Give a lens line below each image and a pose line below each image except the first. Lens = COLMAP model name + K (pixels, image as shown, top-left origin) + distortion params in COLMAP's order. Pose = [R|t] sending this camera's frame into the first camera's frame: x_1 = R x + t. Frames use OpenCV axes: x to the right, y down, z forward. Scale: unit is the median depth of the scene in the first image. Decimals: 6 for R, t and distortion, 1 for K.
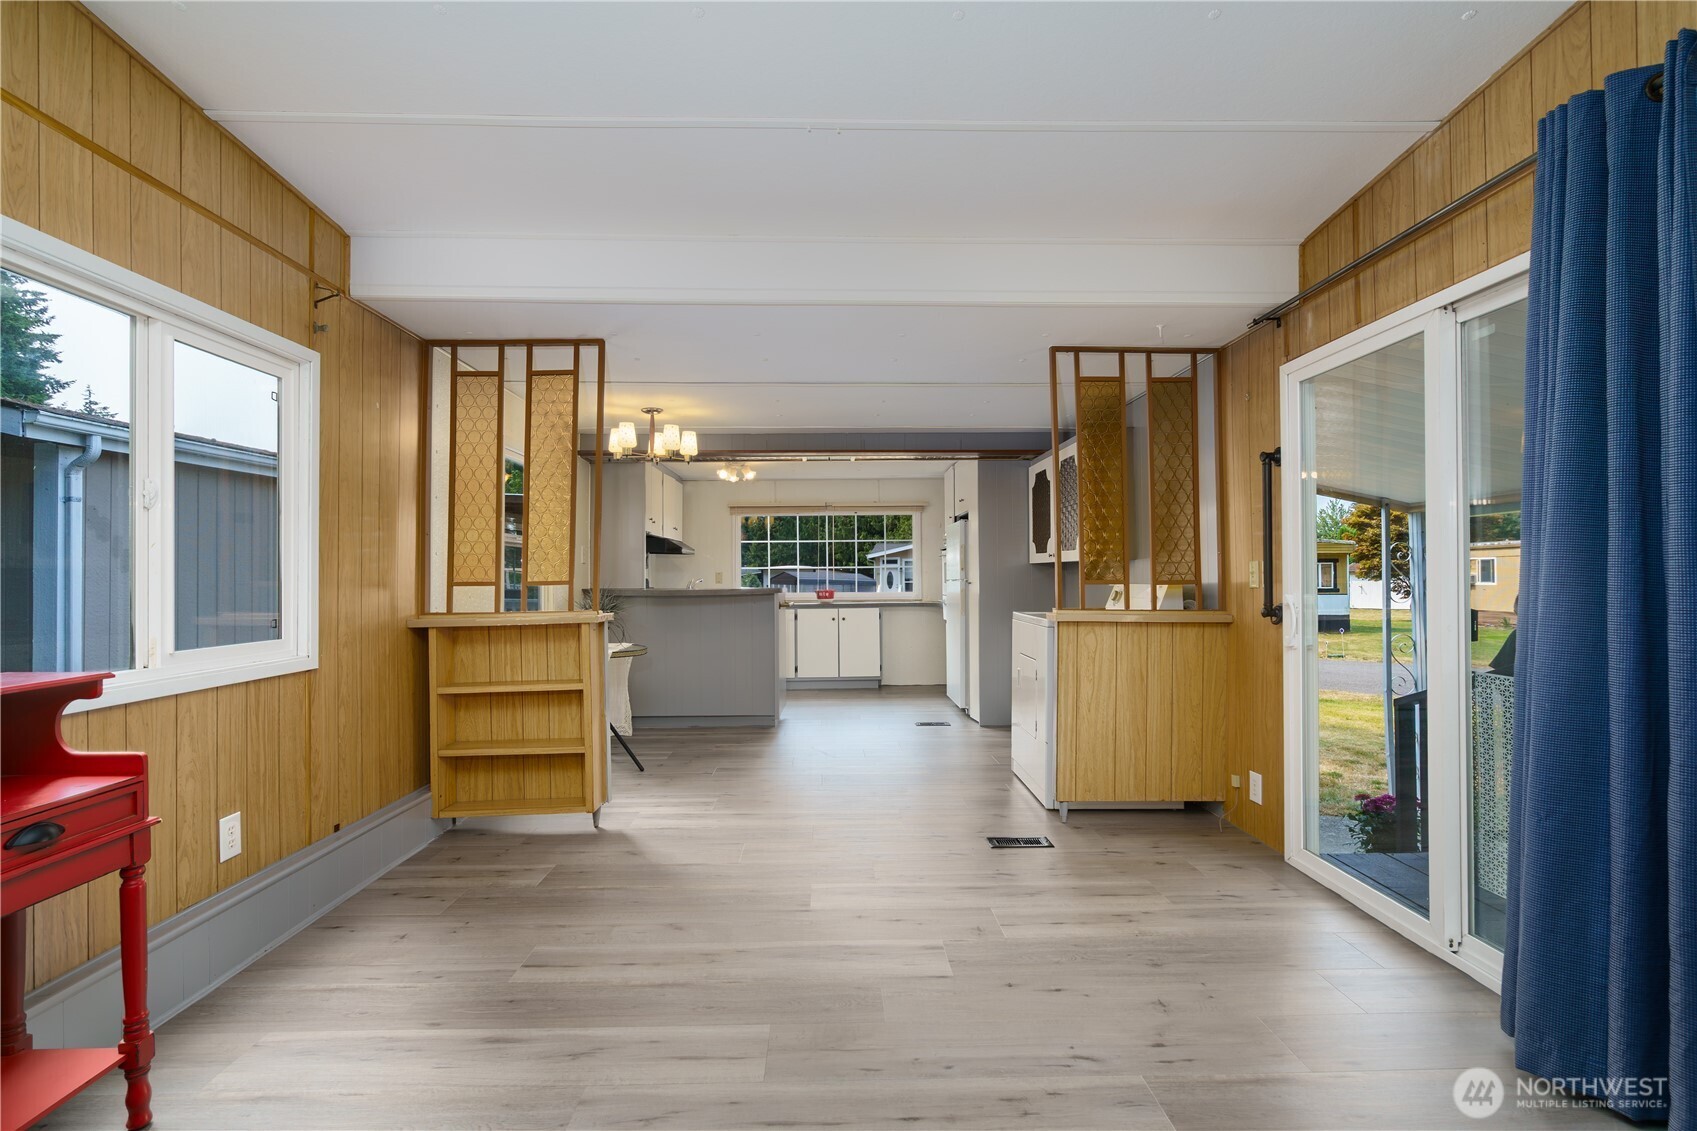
lens RADIAL K [[784.2, 0, 856.6], [0, 784.2, 575.4], [0, 0, 1]] dist [-0.008251, 0.003868]
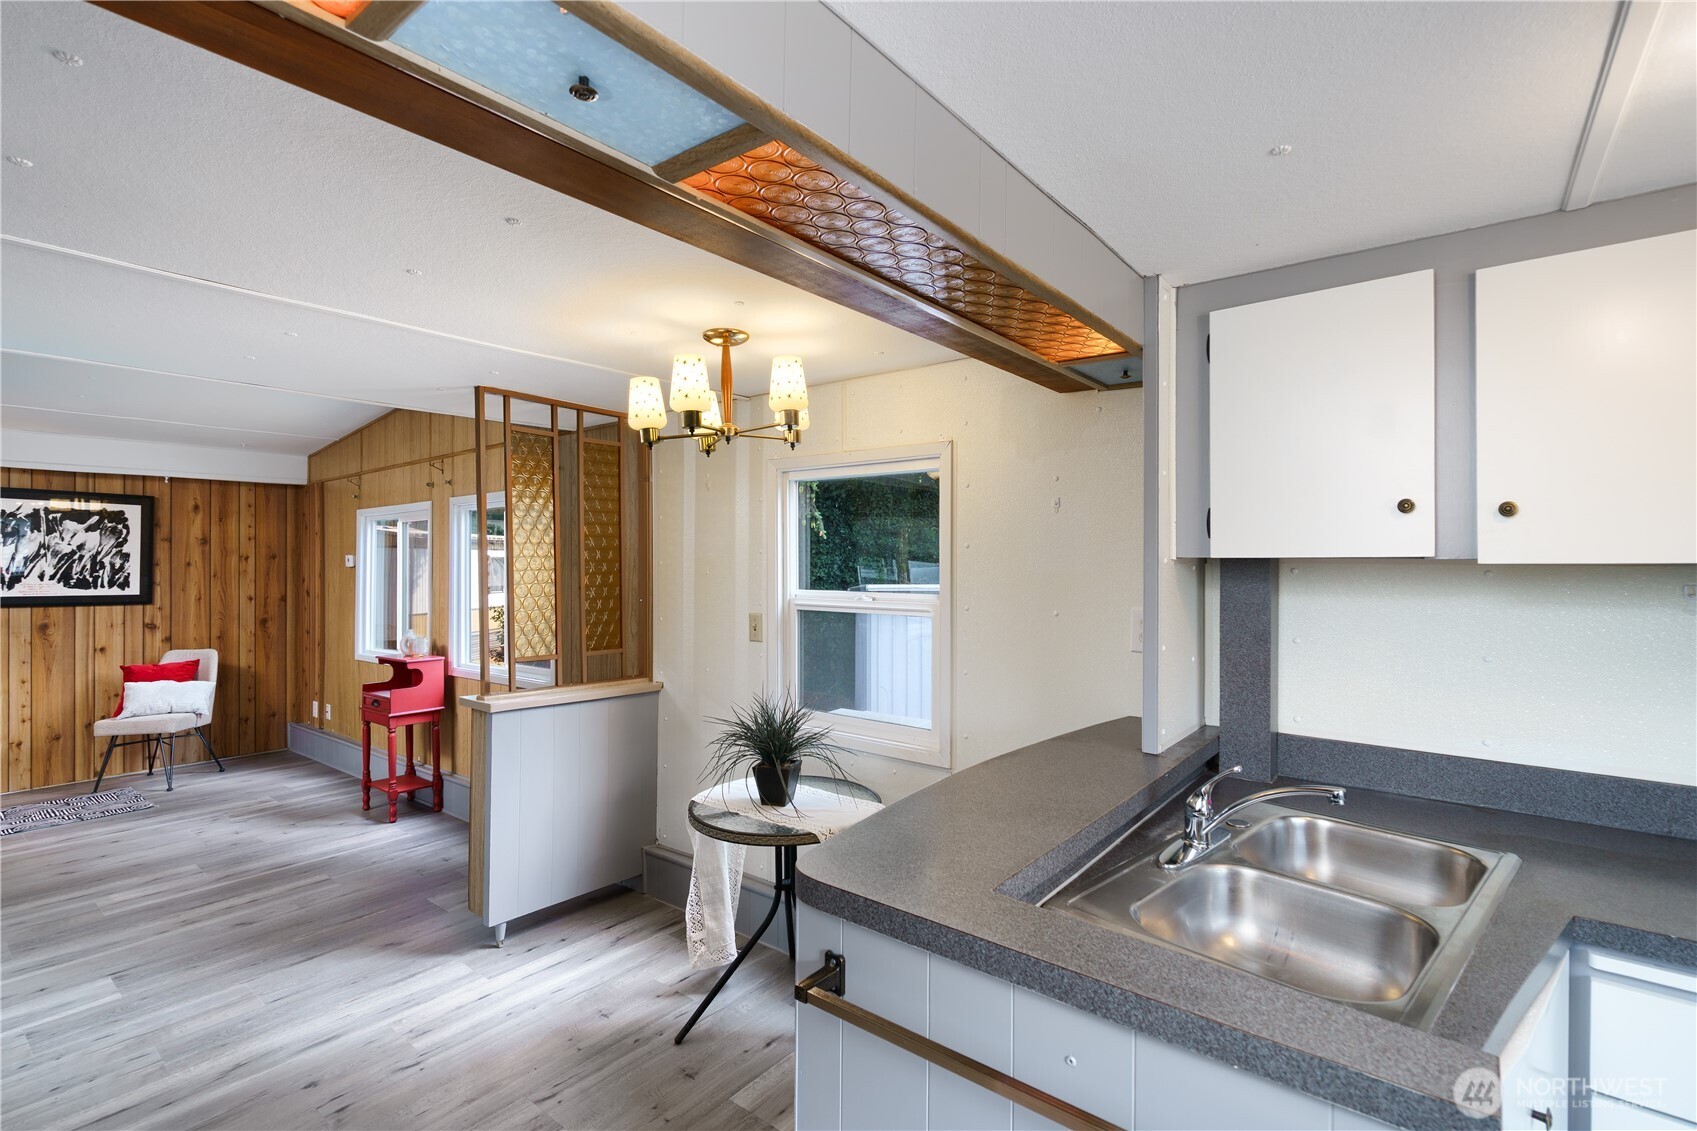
lens RADIAL K [[784.2, 0, 837.5], [0, 784.2, 566.2], [0, 0, 1]] dist [-0.008251, 0.003868]
pose [[-0.652776, 0.010908, -0.757472, 0.035748], [0.010468, 0.999931, 0.005379, -0.049218], [0.757478, -0.004418, -0.652845, 0.928534]]
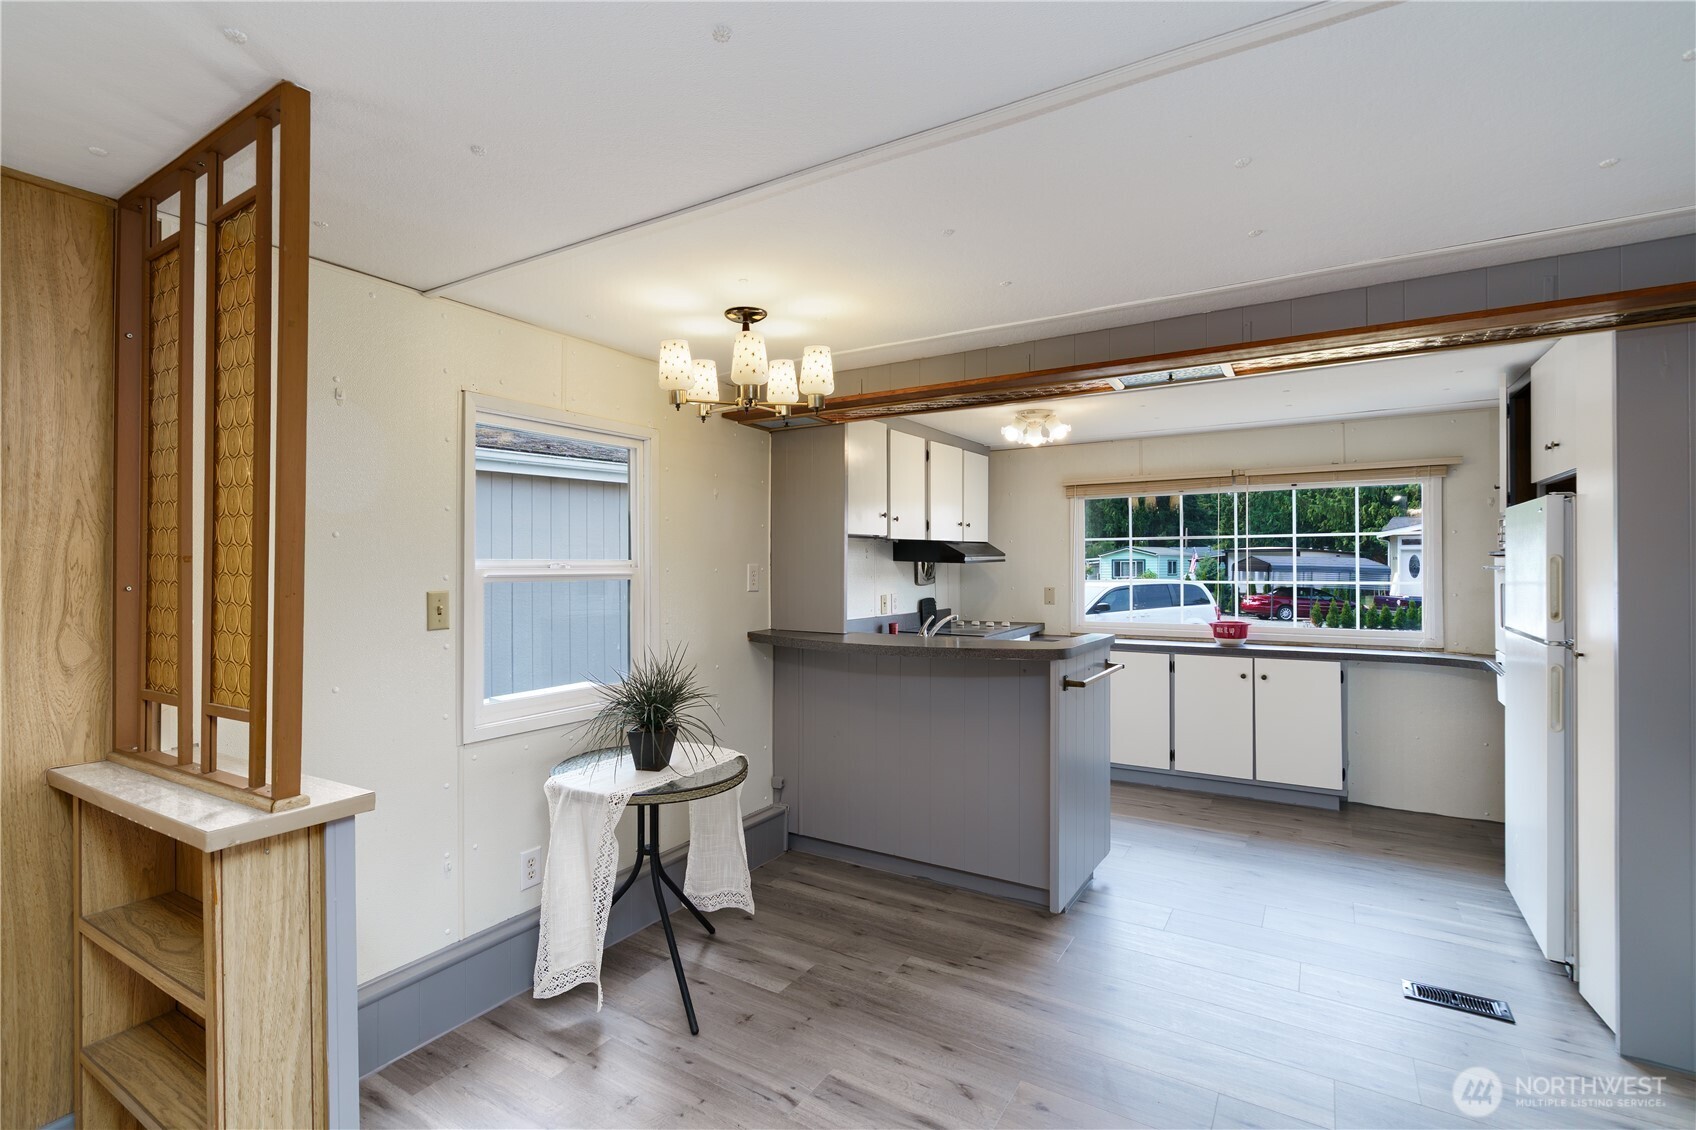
lens RADIAL K [[783.8, 0, 827.1], [0, 783.8, 561.0], [0, 0, 1]] dist [-0.008251, 0.003868]
pose [[0.819773, 0.002126, -0.572685, 0.053721], [0.003286, 0.999959, 0.008415, -0.037682], [0.572680, -0.008780, 0.819732, 0.422647]]
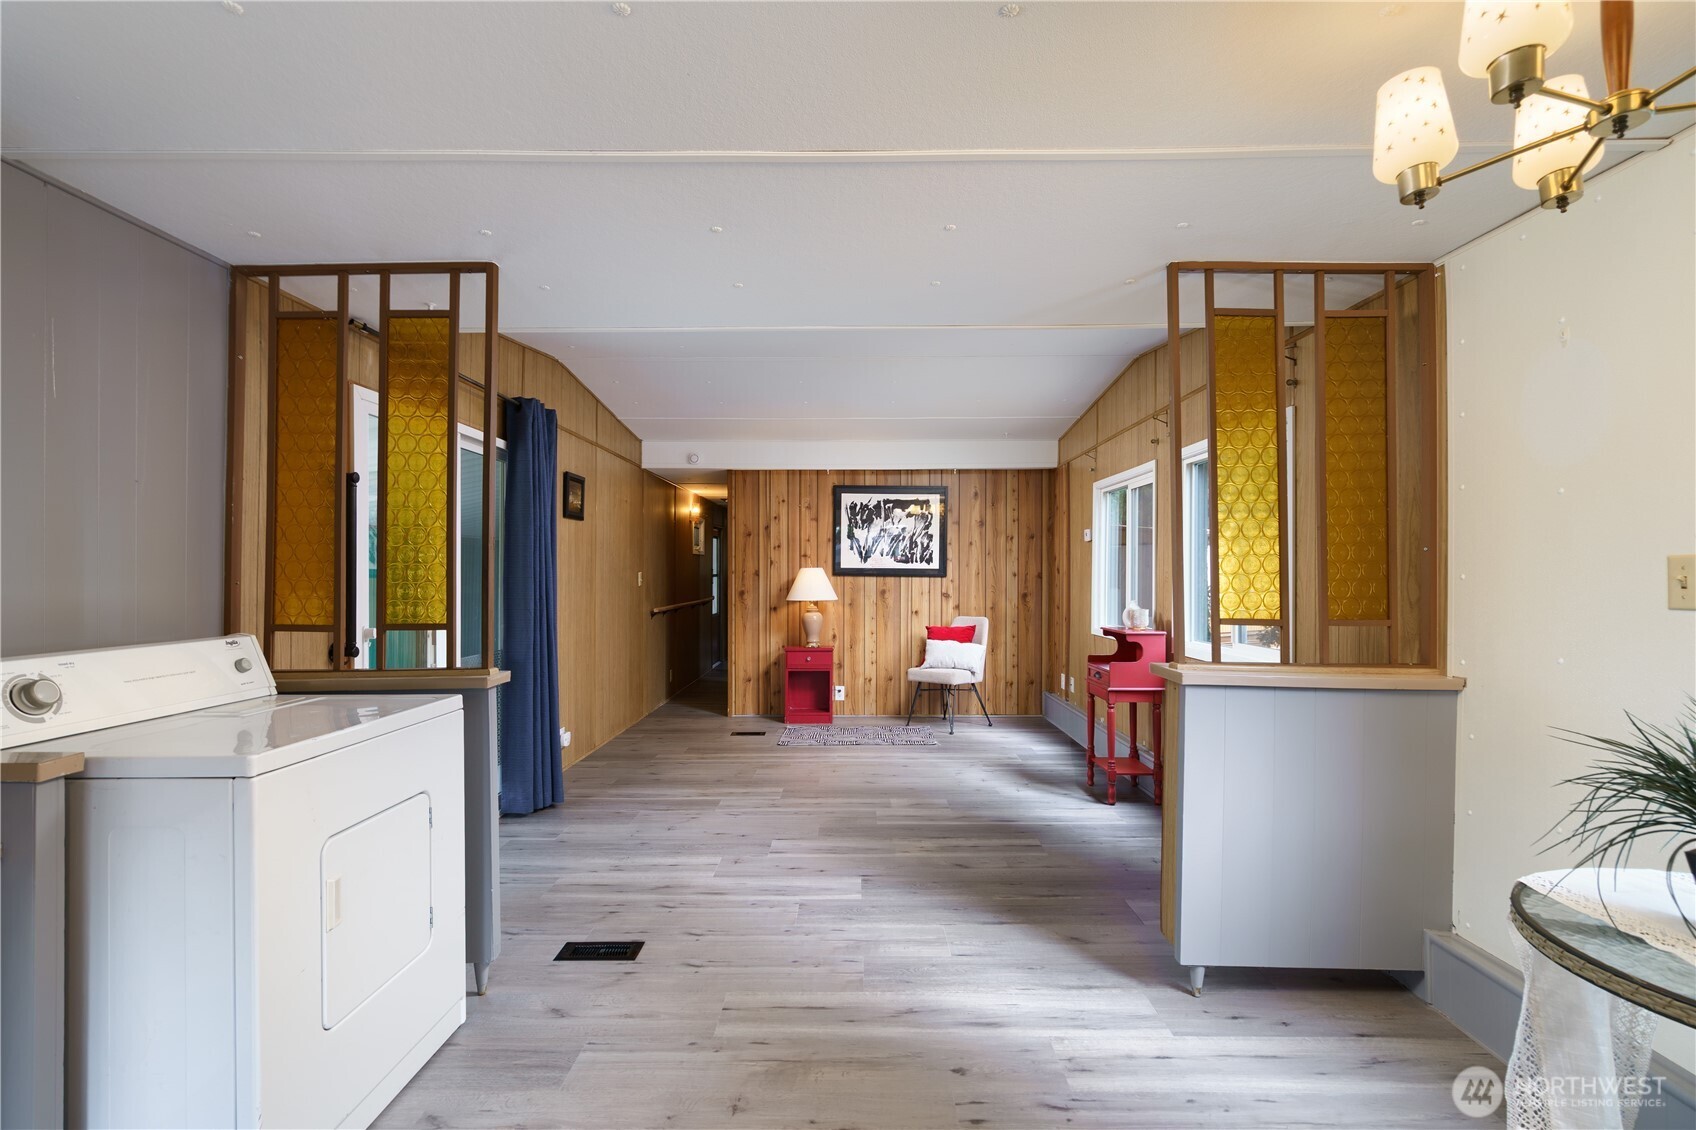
lens RADIAL K [[783.8, 0, 854.8], [0, 783.8, 568.2], [0, 0, 1]] dist [-0.008251, 0.003868]
pose [[-0.999210, 0.005797, 0.039315, -0.037728], [0.005476, 0.999951, -0.008277, -0.016350], [-0.039361, -0.008055, -0.999193, 0.839895]]
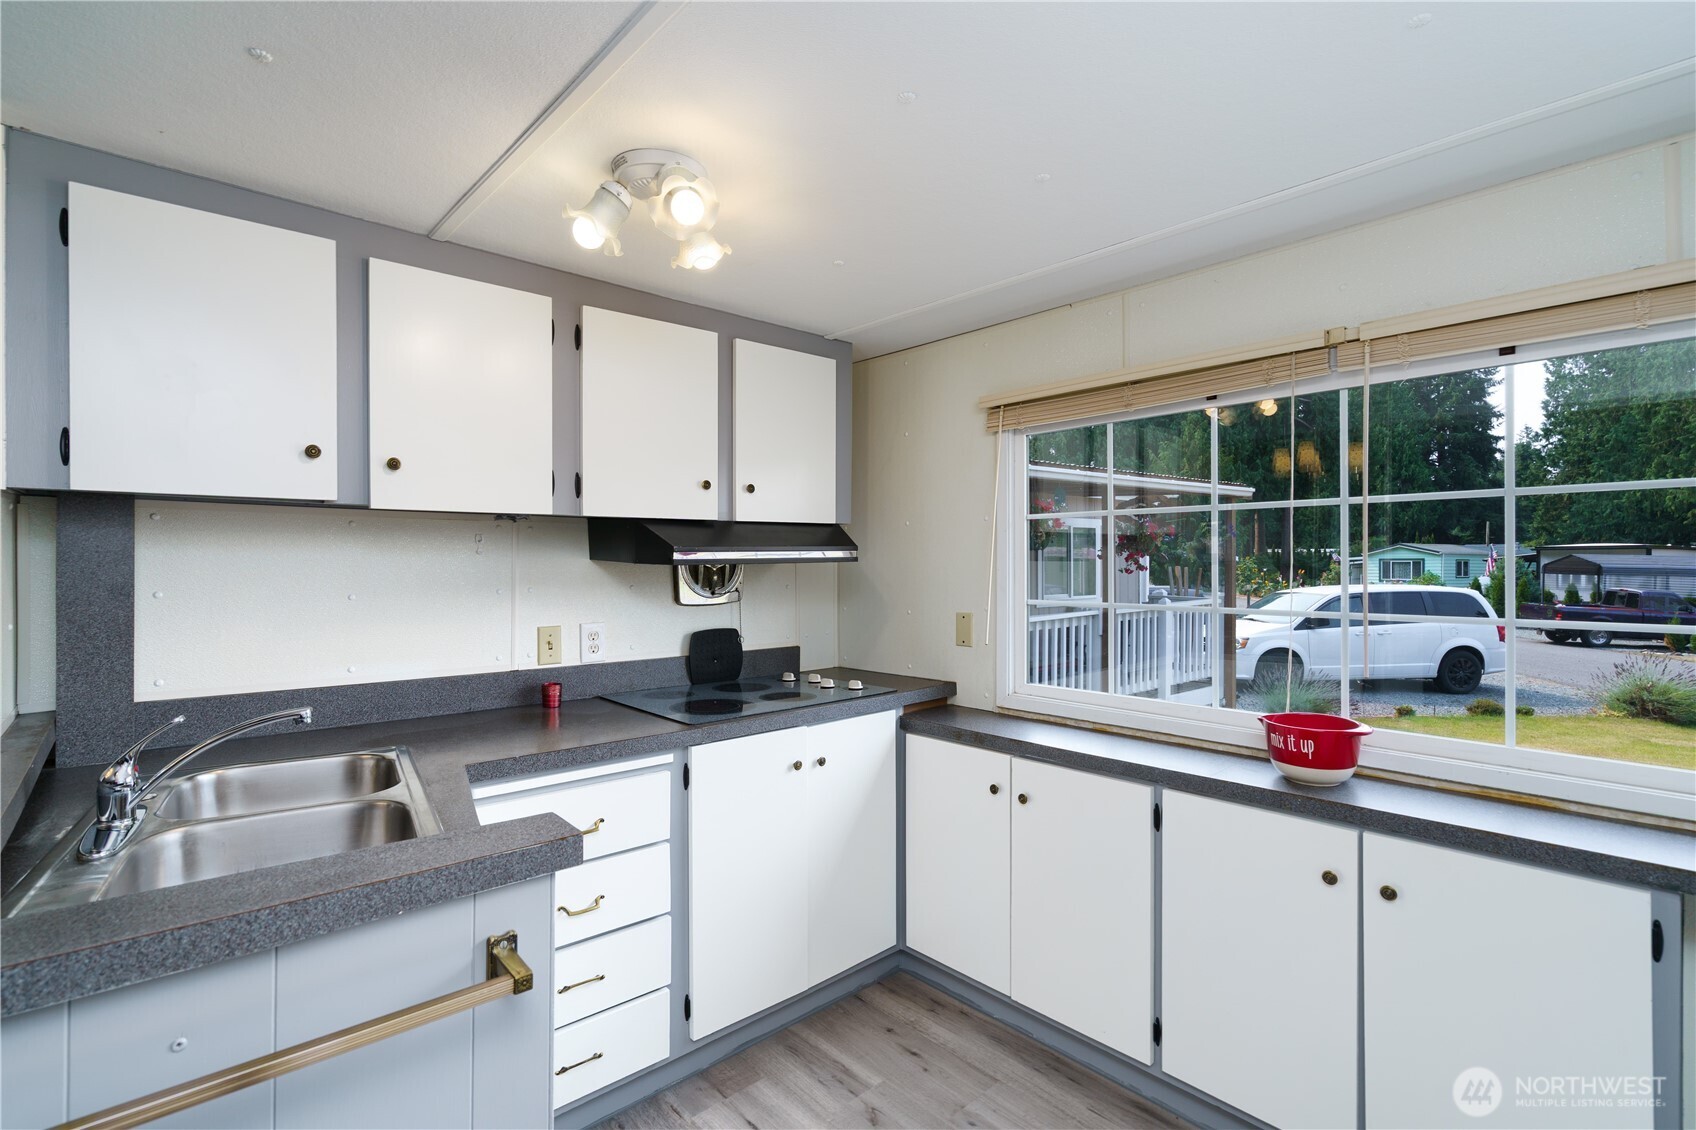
lens RADIAL K [[783.8, 0, 852.8], [0, 783.8, 565.9], [0, 0, 1]] dist [-0.008251, 0.003868]
pose [[0.653847, 0.012256, -0.756527, 0.049140], [0.000797, 0.999857, 0.016887, -0.034526], [0.756626, -0.011645, 0.653744, 0.880931]]
